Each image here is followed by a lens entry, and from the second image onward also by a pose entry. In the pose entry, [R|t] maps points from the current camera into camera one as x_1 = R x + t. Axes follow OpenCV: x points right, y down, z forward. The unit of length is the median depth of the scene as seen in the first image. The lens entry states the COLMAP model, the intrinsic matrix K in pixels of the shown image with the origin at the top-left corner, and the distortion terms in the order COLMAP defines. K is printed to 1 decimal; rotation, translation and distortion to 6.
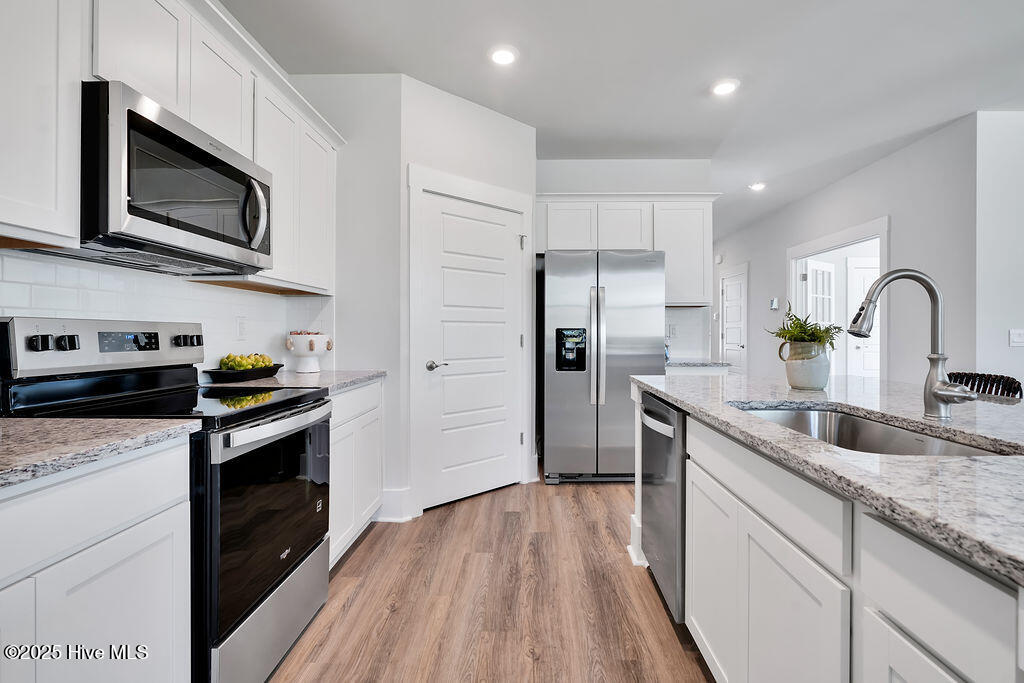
lens RADIAL K [[480.1, 0, 527.3], [0, 480.1, 333.0], [0, 0, 1]] dist [-0.011492, 0.000405]
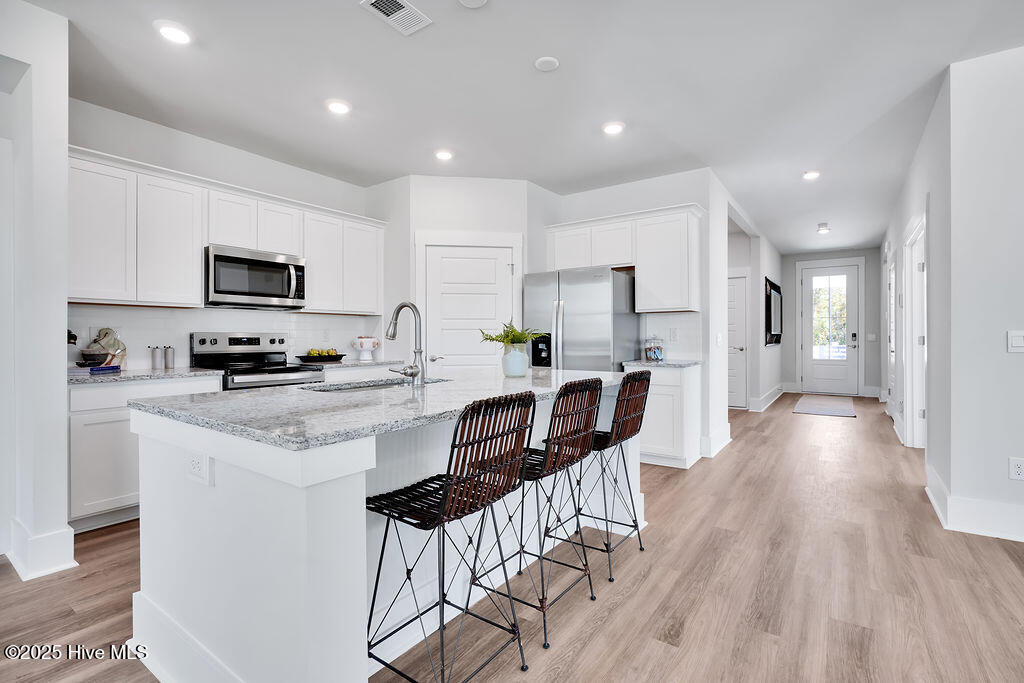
lens RADIAL K [[470.2, 0, 516.8], [0, 470.2, 338.2], [0, 0, 1]] dist [-0.001881, -0.000232]
pose [[0.828199, -0.000014, -0.560434, 0.928238], [0.002970, 0.999986, 0.004364, -0.002227], [0.560426, -0.005279, 0.828187, -0.105604]]
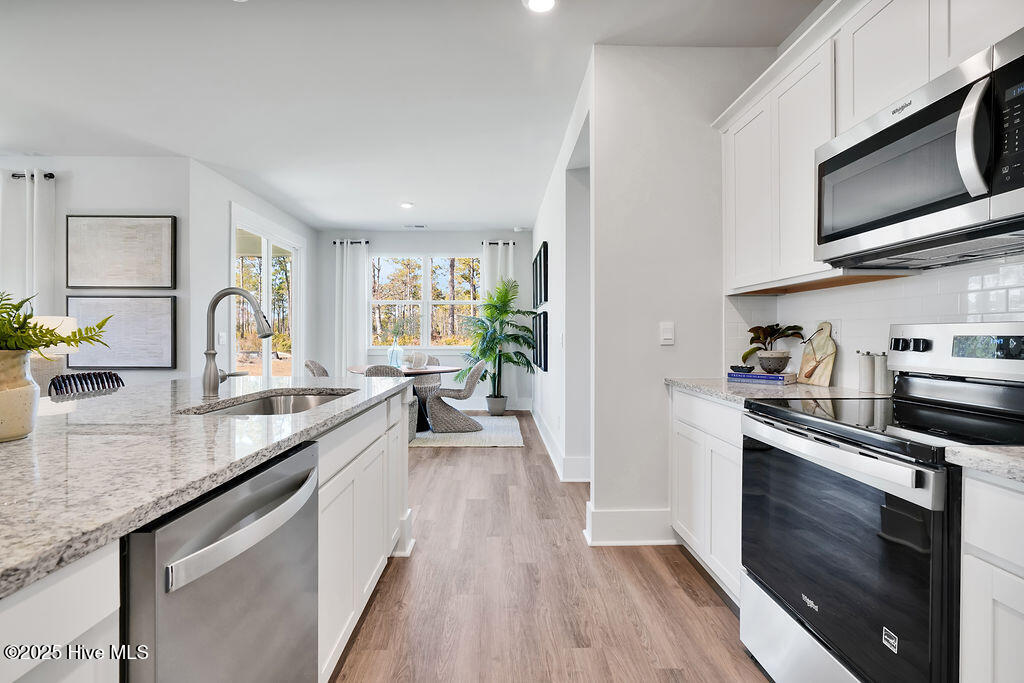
lens RADIAL K [[486.1, 0, 495.2], [0, 486.1, 337.1], [0, 0, 1]] dist [0.001866, 0.000821]
pose [[-0.999964, -0.003009, -0.007962, 0.028306], [-0.003004, 0.999995, -0.000698, 0.002573], [0.007964, -0.000674, -0.999968, 1.061004]]
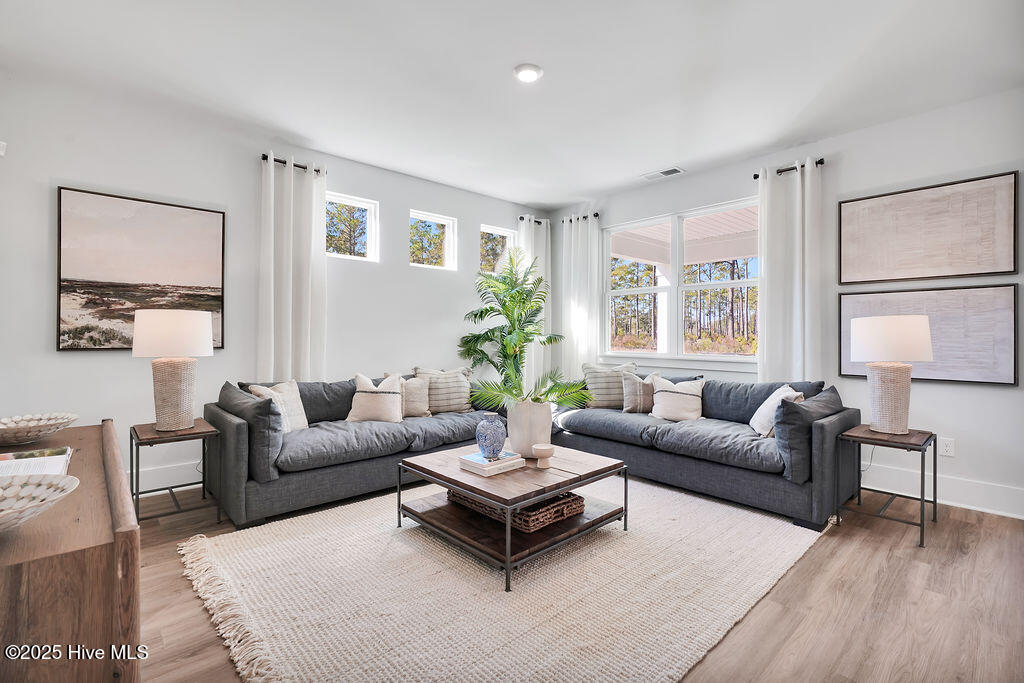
lens RADIAL K [[464.3, 0, 513.7], [0, 464.3, 334.3], [0, 0, 1]] dist [-0.004711, 0.000389]
pose [[-0.683946, 0.000836, 0.729532, 1.042302], [-0.005686, 0.999963, -0.006476, 0.001687], [-0.729510, -0.008577, -0.683916, 1.049549]]
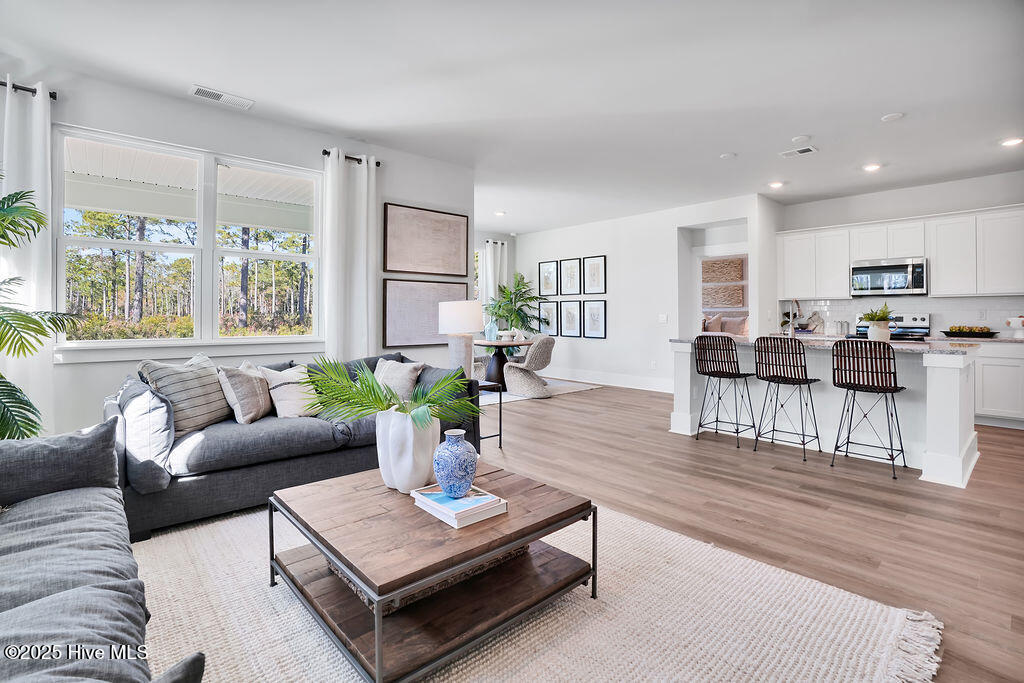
lens RADIAL K [[488.7, 0, 518.4], [0, 488.7, 315.5], [0, 0, 1]] dist [-0.088688, 0.056860]
pose [[-0.735088, -0.000899, -0.677972, 2.116873], [0.000012, 0.999999, -0.001339, -0.001819], [0.677972, -0.000992, -0.735087, 0.993708]]
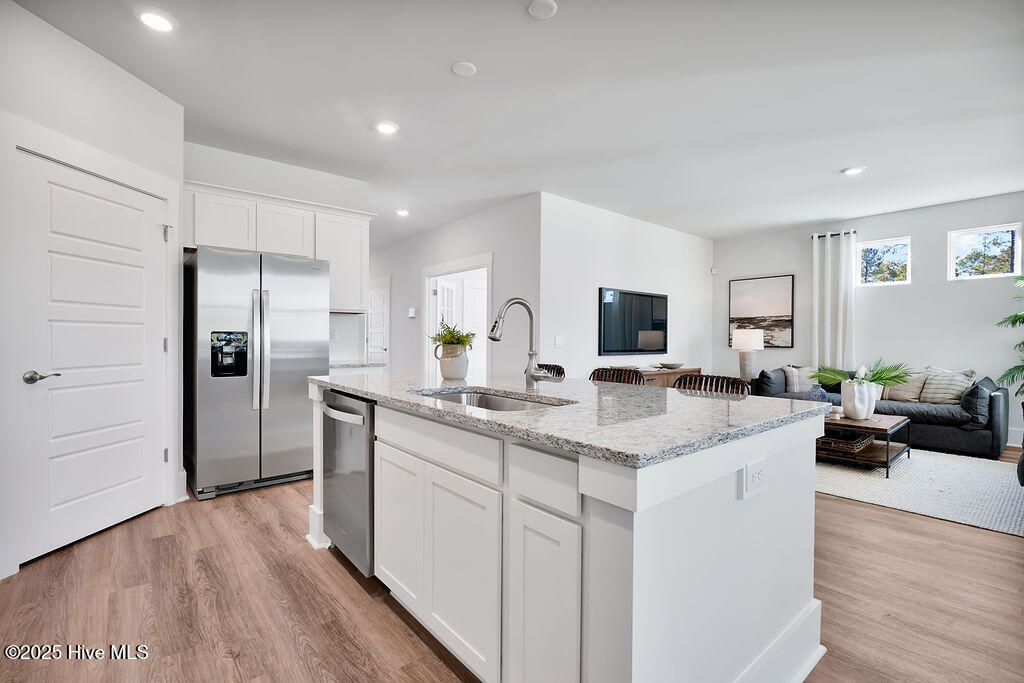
lens RADIAL K [[460.7, 0, 510.8], [0, 460.7, 345.2], [0, 0, 1]] dist [-0.006718, 0.000655]
pose [[0.760218, -0.004825, 0.649650, -0.098028], [-0.006340, 0.999870, 0.014845, 0.000195], [-0.649637, -0.015404, 0.760089, -0.066849]]
